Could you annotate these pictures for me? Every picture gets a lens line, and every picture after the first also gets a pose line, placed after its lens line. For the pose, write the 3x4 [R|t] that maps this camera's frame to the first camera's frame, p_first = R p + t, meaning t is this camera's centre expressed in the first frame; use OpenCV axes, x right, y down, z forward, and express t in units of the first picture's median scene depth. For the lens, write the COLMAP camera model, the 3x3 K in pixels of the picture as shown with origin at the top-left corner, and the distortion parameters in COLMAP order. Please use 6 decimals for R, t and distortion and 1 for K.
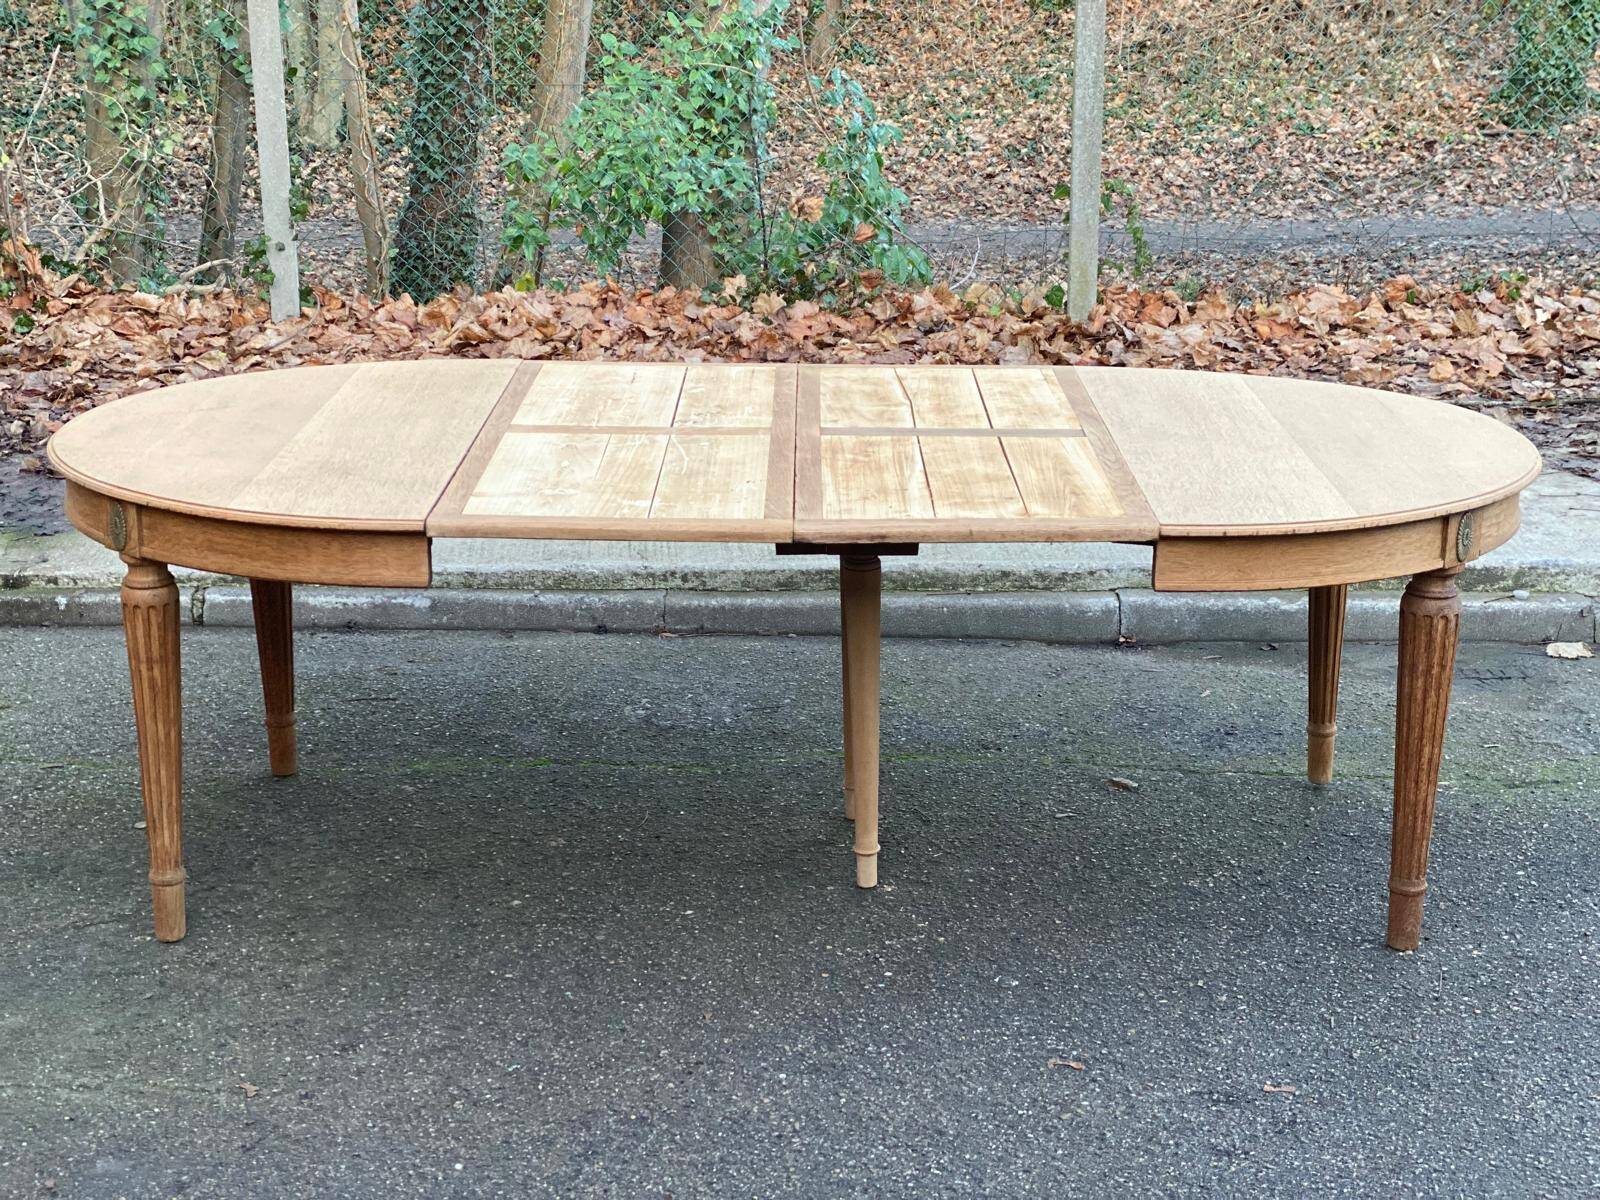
lens RADIAL K [[2355.2, 0, 804.4], [0, 2355.2, 592.2], [0, 0, 1]] dist [0.133674, 0.000000]
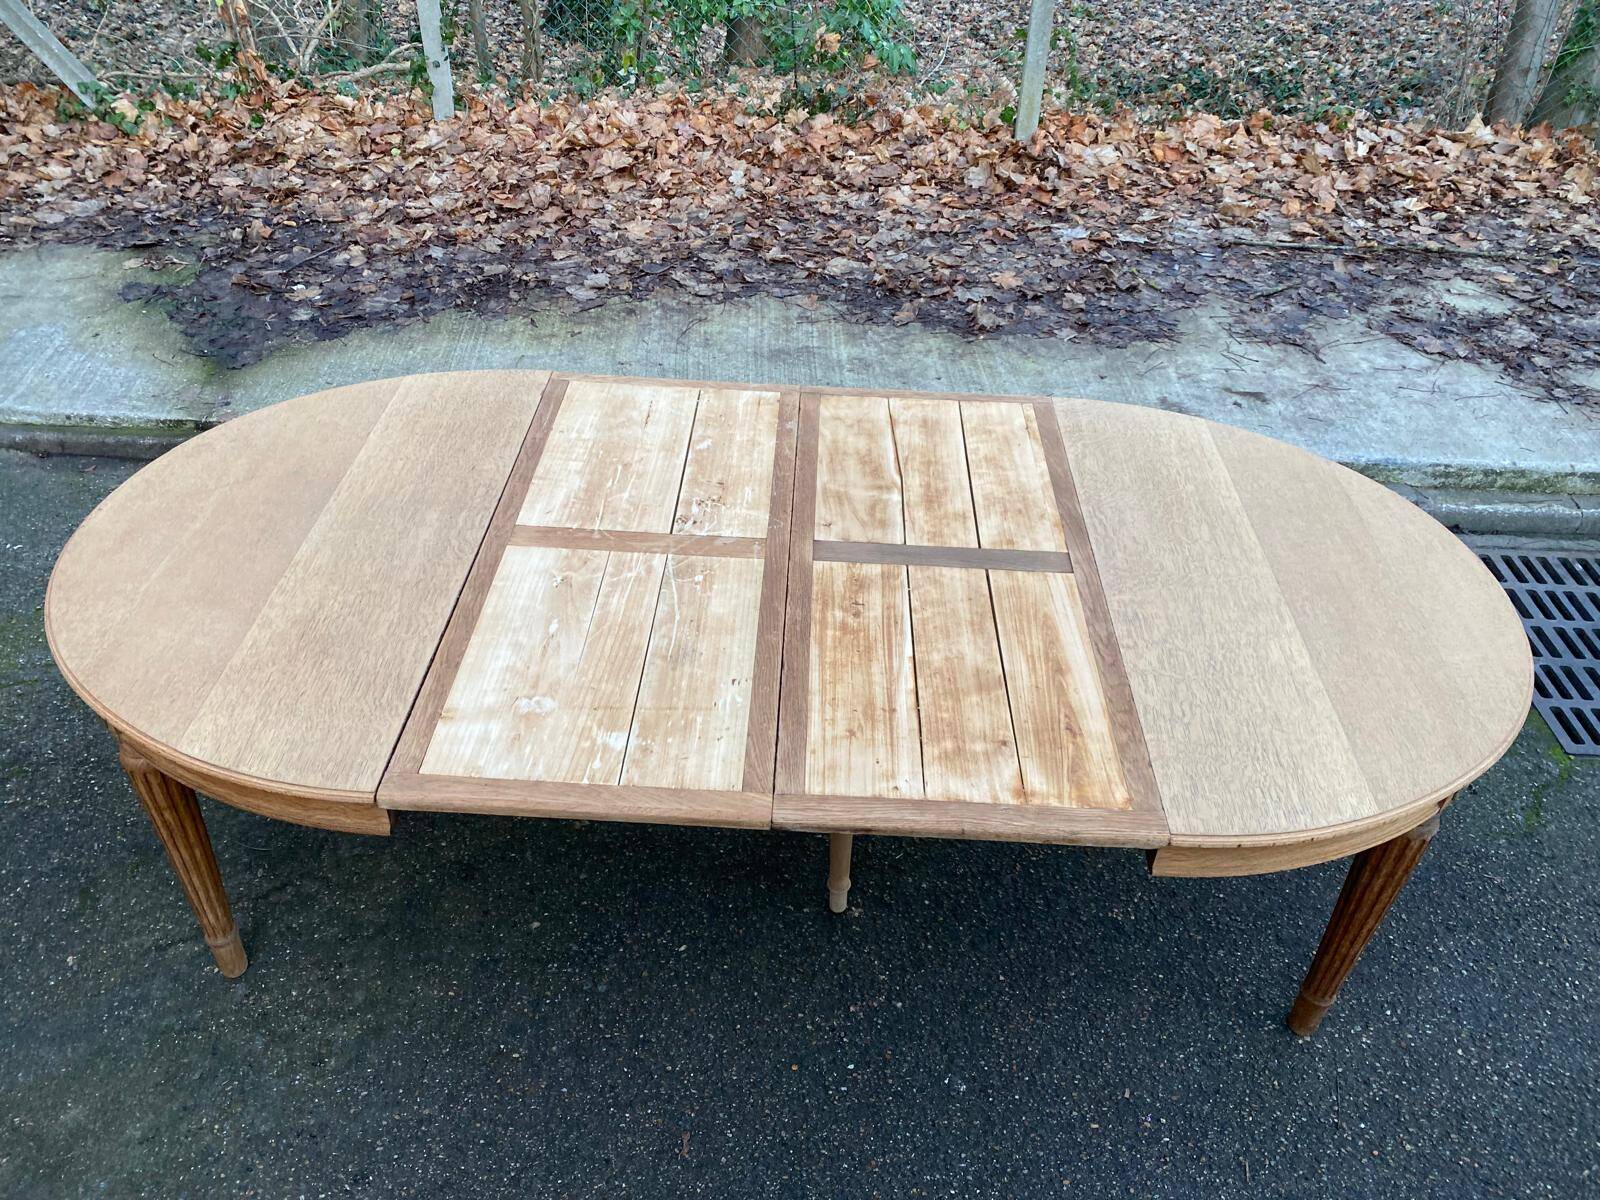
lens RADIAL K [[1217.9, 0, 784.9], [0, 1217.9, 584.0], [0, 0, 1]] dist [0.016421, -0.015394]
pose [[0.998933, 0.042706, -0.017565, 0.002178], [-0.033683, 0.934076, 0.355482, -0.124476], [0.031588, -0.354511, 0.934518, 0.256753]]
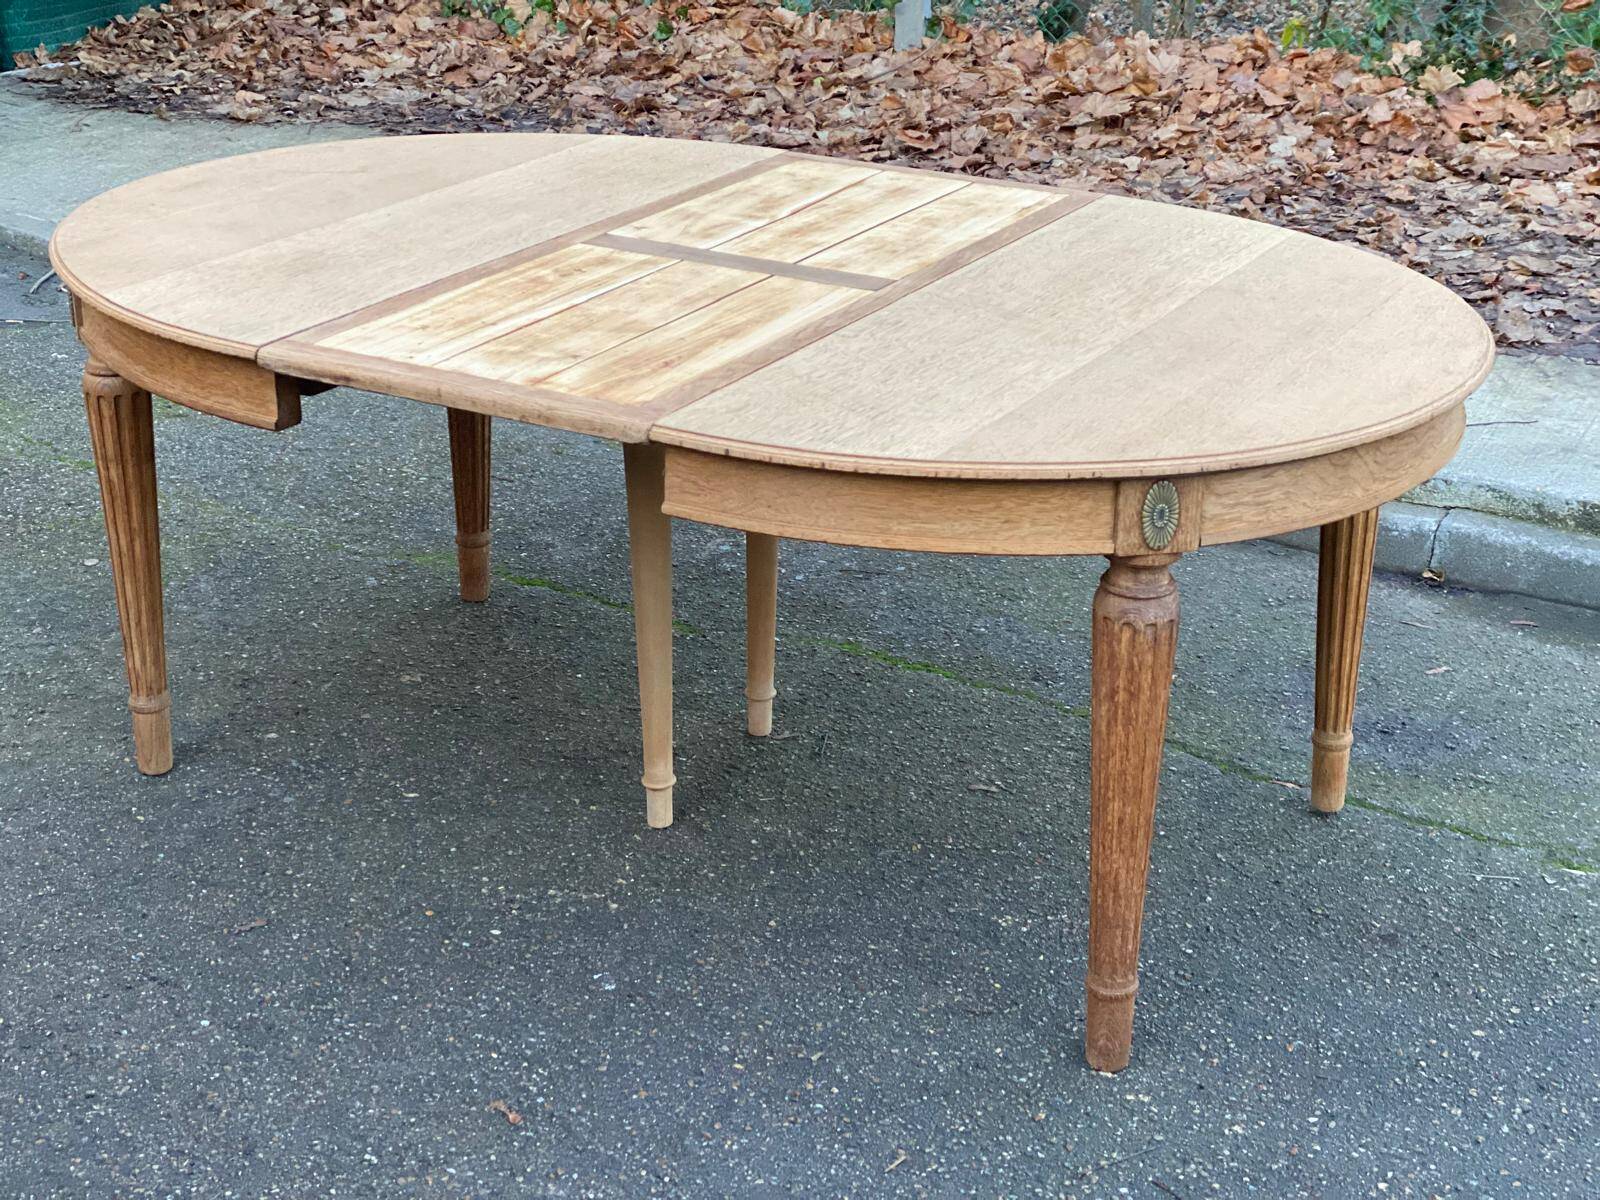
lens RADIAL K [[2355.2, 0, 774.5], [0, 2355.2, 550.6], [0, 0, 1]] dist [0.133674, 0.000000]
pose [[0.855483, 0.197443, -0.478713, 0.220464], [-0.146426, 0.978962, 0.142100, -0.048717], [0.496698, -0.051468, 0.866396, 0.172396]]
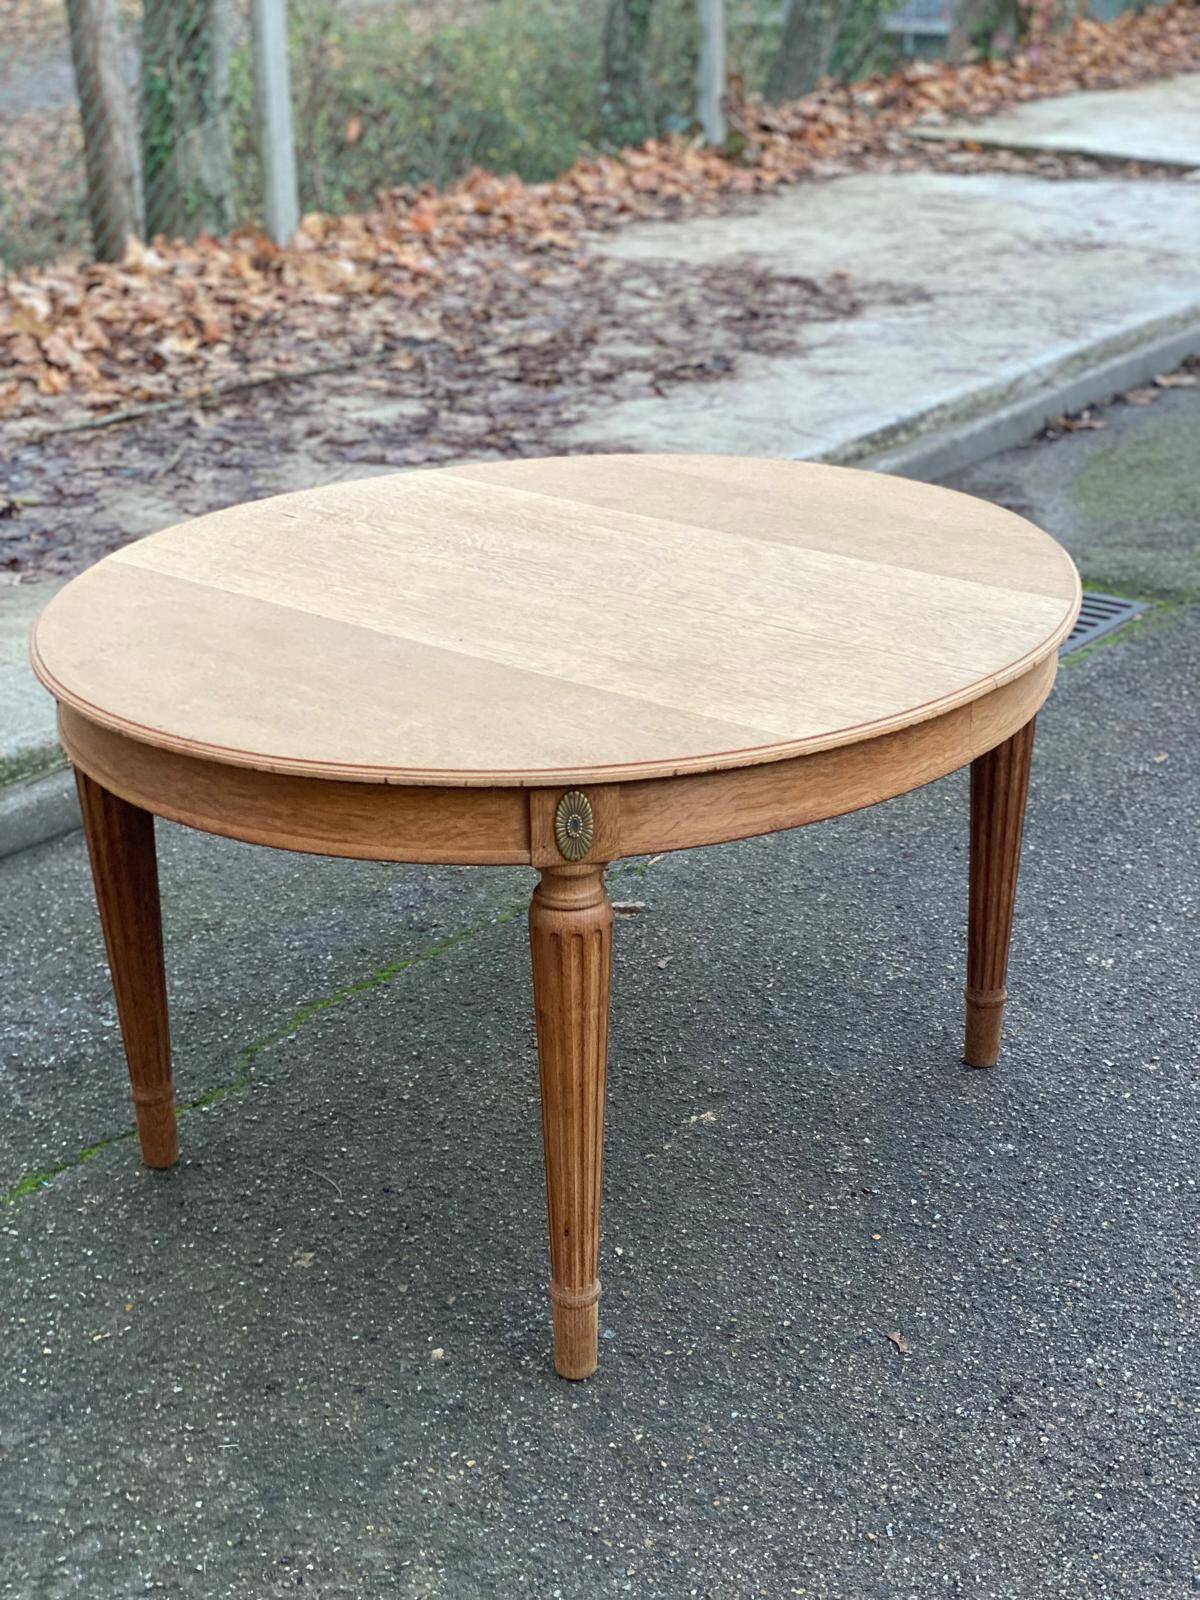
lens RADIAL K [[2355.2, 0, 621.3], [0, 2355.2, 828.8], [0, 0, 1]] dist [0.133674, 0.000000]
pose [[0.618055, -0.318394, 0.718772, -0.275596], [0.230762, 0.947512, 0.221292, -0.079399], [-0.751503, 0.029095, 0.659088, 0.254840]]
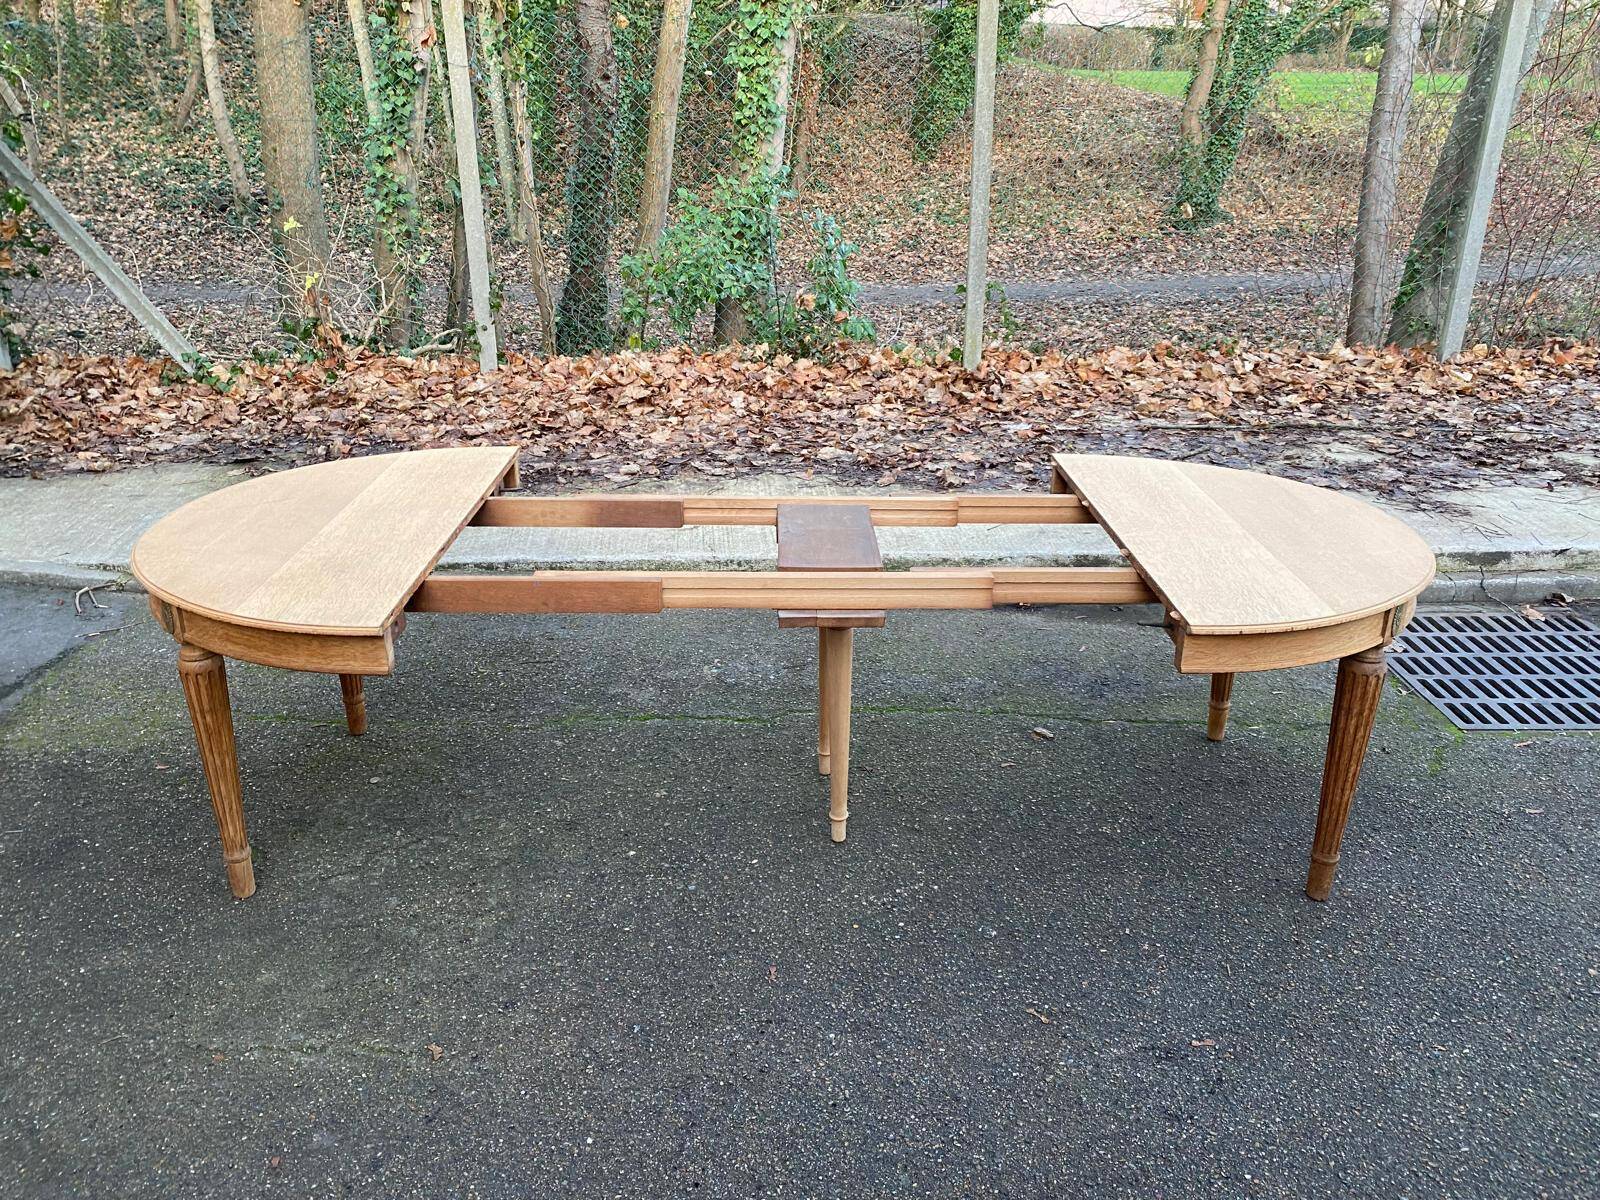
lens RADIAL K [[1217.9, 0, 791.6], [0, 1217.9, 576.2], [0, 0, 1]] dist [0.016421, -0.015394]
pose [[0.999962, -0.006517, 0.005768, -0.015043], [0.005963, 0.995802, 0.091342, -0.051110], [-0.006339, -0.091304, 0.995803, 0.148234]]
